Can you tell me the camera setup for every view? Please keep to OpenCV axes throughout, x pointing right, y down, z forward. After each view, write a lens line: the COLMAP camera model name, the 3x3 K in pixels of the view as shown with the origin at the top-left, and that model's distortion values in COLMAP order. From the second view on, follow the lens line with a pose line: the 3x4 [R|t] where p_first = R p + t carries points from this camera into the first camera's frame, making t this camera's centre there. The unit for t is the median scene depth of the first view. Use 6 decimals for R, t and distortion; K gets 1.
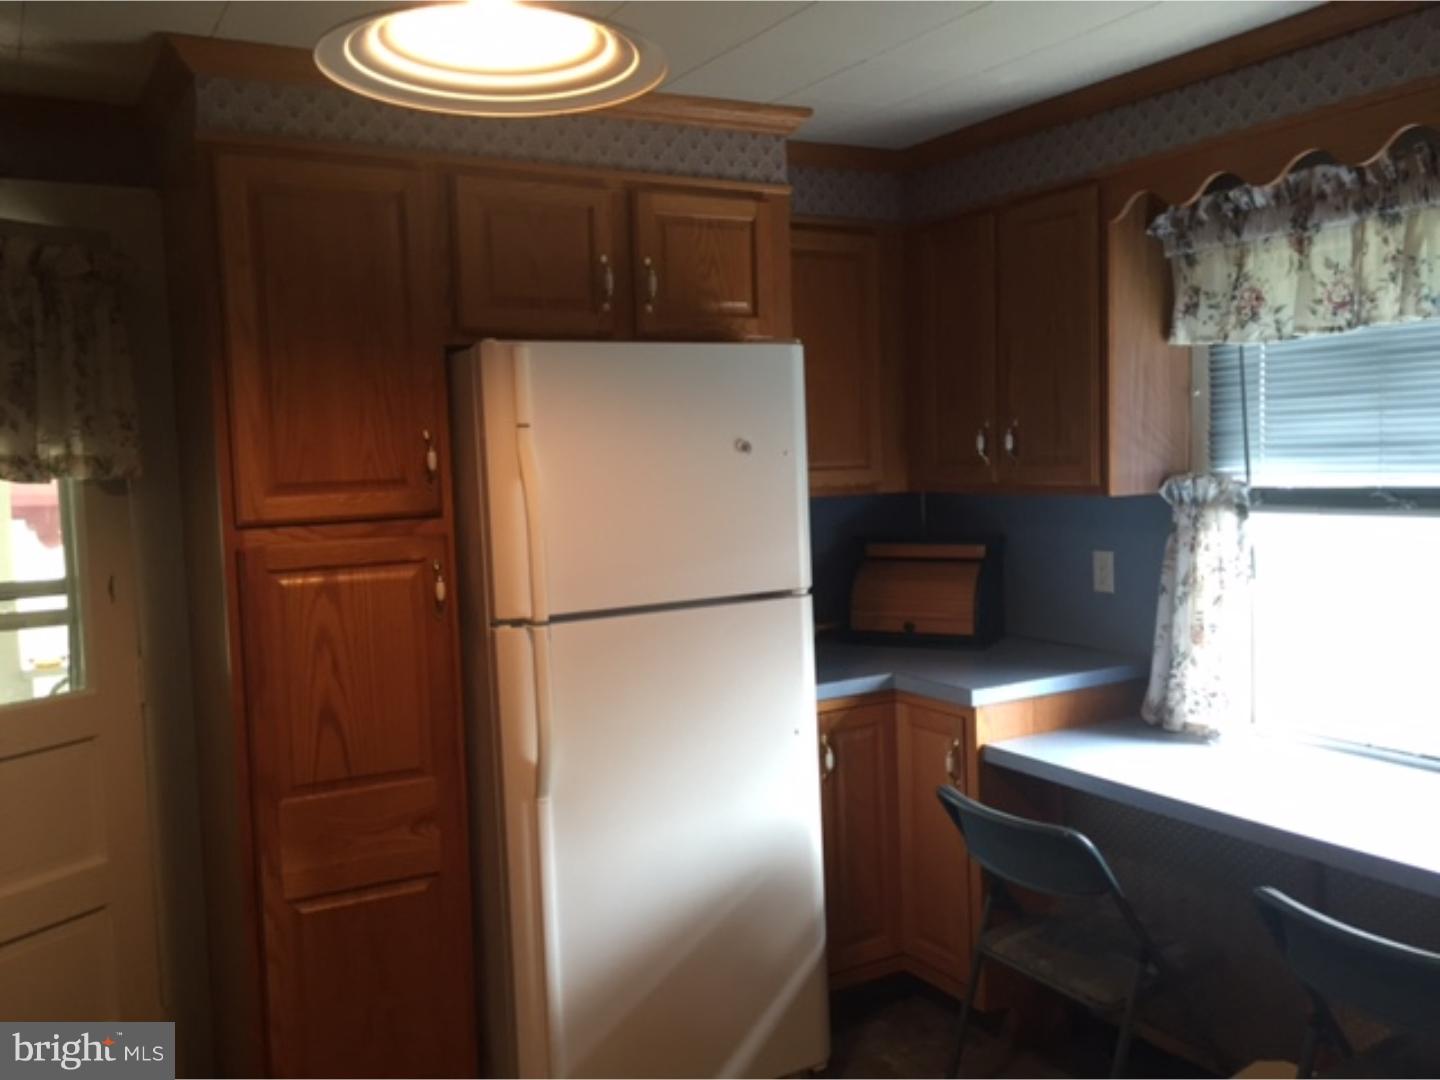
lens RADIAL K [[1229.2, 0, 718.3], [0, 1229.2, 550.9], [0, 0, 1]] dist [0.089811, -0.122963]
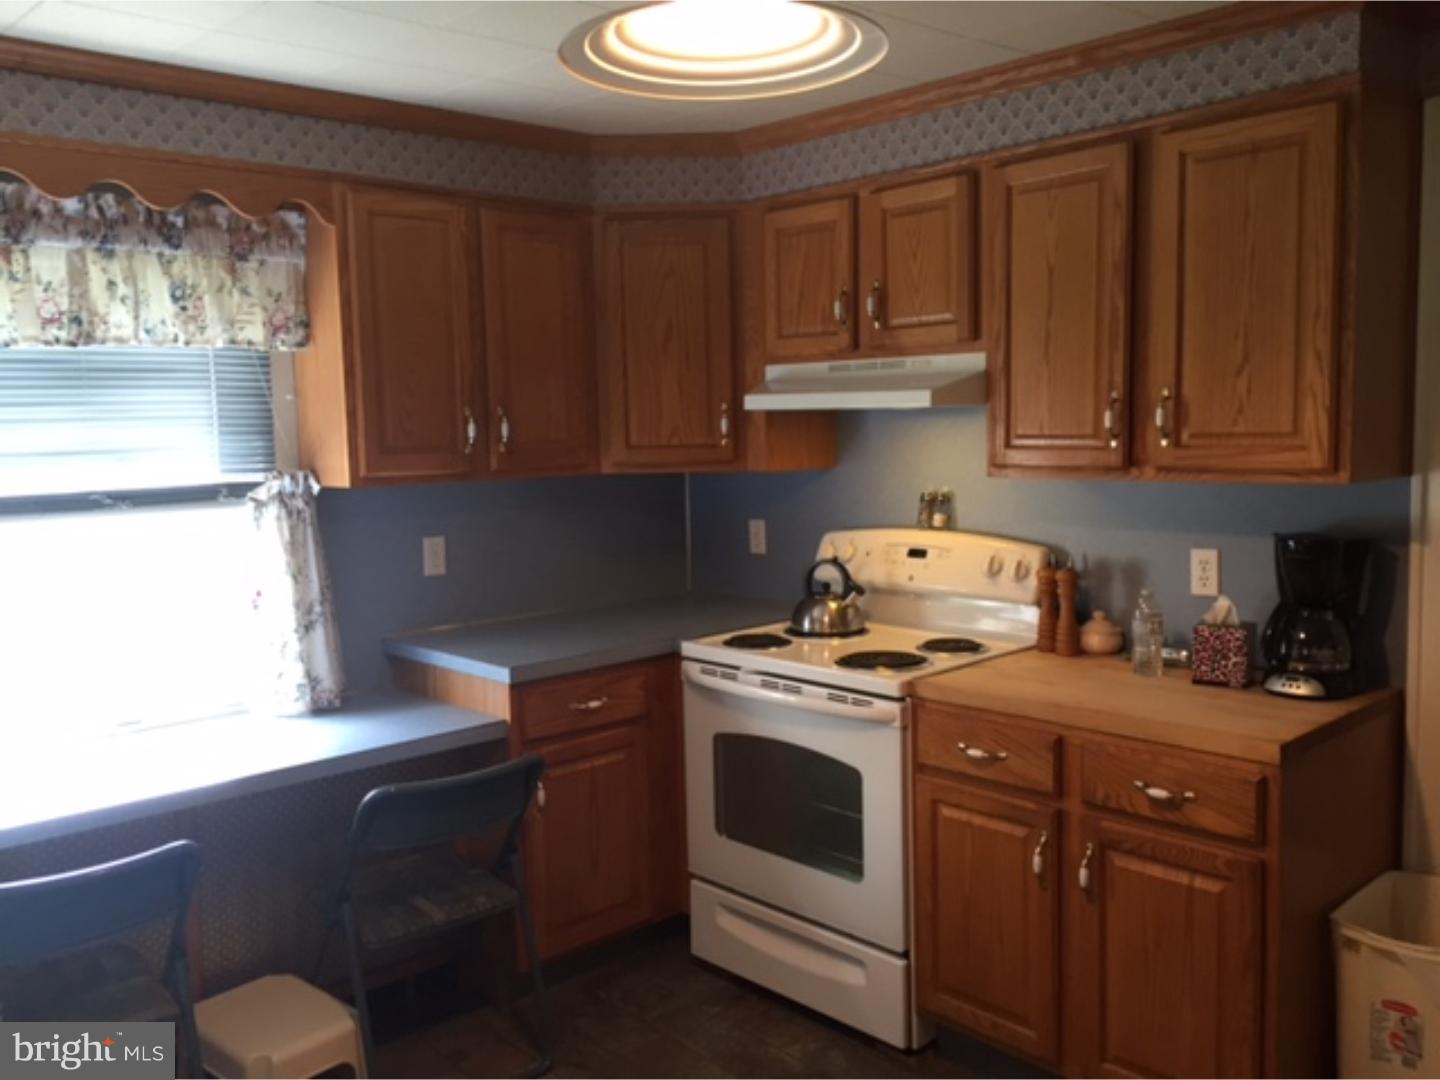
lens RADIAL K [[1229.2, 0, 718.3], [0, 1229.2, 550.9], [0, 0, 1]] dist [0.089811, -0.122963]
pose [[-0.248611, -0.049249, 0.967351, -0.698568], [0.120832, 0.989328, 0.081422, -0.022485], [-0.961037, 0.137129, -0.240007, 0.759991]]
